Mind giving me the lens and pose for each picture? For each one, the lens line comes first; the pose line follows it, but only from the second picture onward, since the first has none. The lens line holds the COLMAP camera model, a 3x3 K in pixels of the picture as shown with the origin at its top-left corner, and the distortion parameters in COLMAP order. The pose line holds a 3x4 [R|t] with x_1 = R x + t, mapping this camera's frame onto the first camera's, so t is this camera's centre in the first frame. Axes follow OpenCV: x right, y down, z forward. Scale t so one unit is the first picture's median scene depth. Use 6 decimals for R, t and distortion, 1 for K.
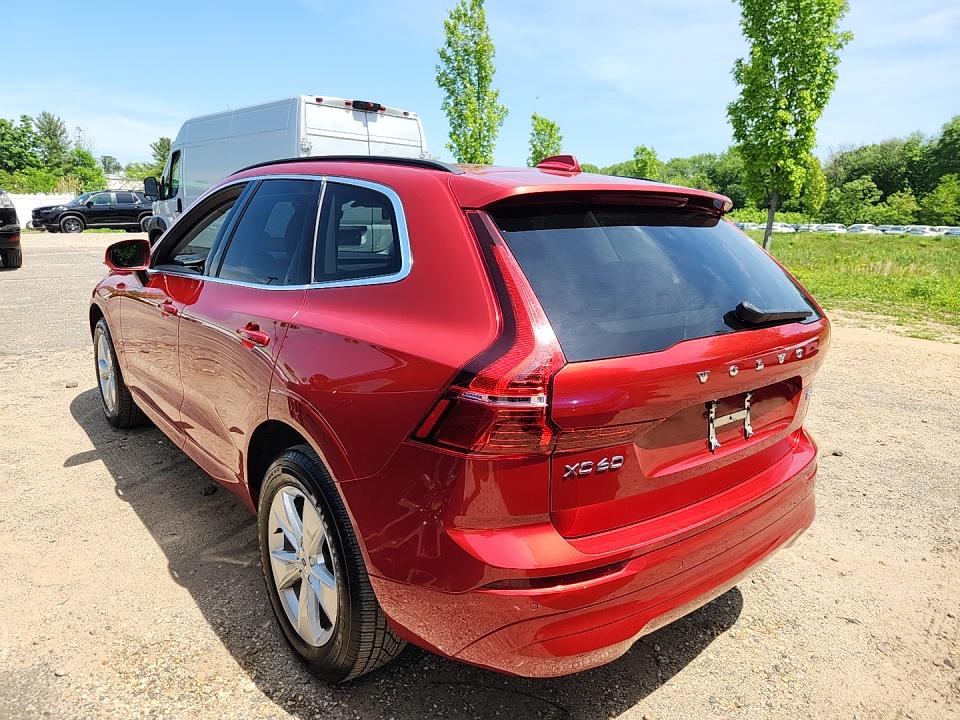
lens RADIAL K [[679.0, 0, 488.0], [0, 679.0, 358.0], [0, 0, 1]] dist [0.019528, -0.010502]
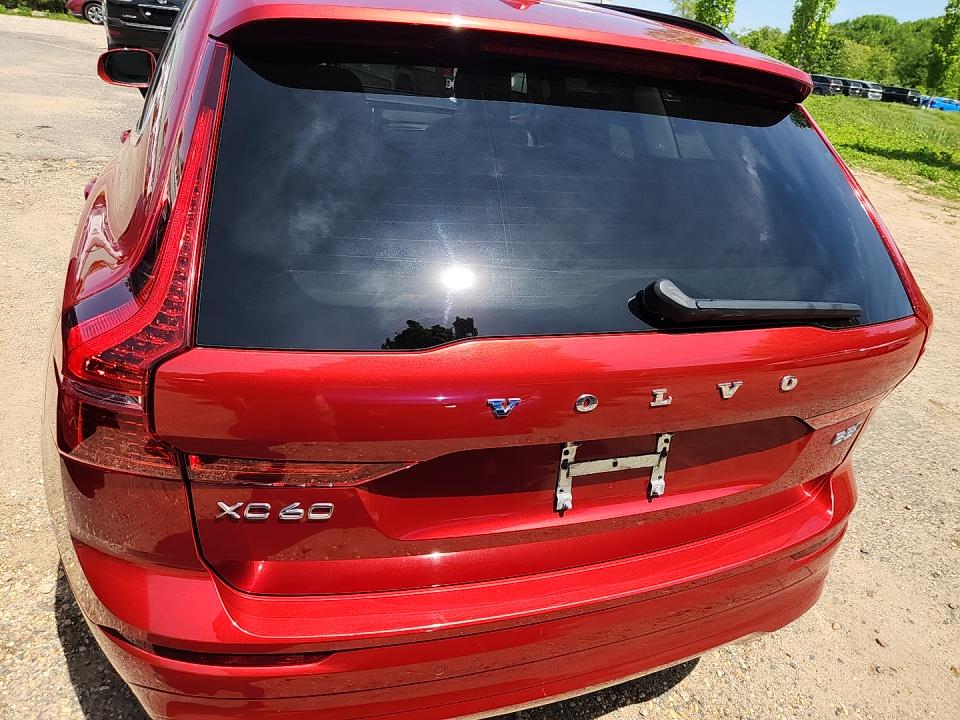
lens RADIAL K [[679.0, 0, 475.0], [0, 679.0, 358.3], [0, 0, 1]] dist [0.019528, -0.010502]
pose [[0.935127, 0.223077, -0.275270, 0.397150], [-0.160471, 0.959319, 0.232286, -0.124623], [0.315889, -0.173044, 0.932882, 0.431554]]
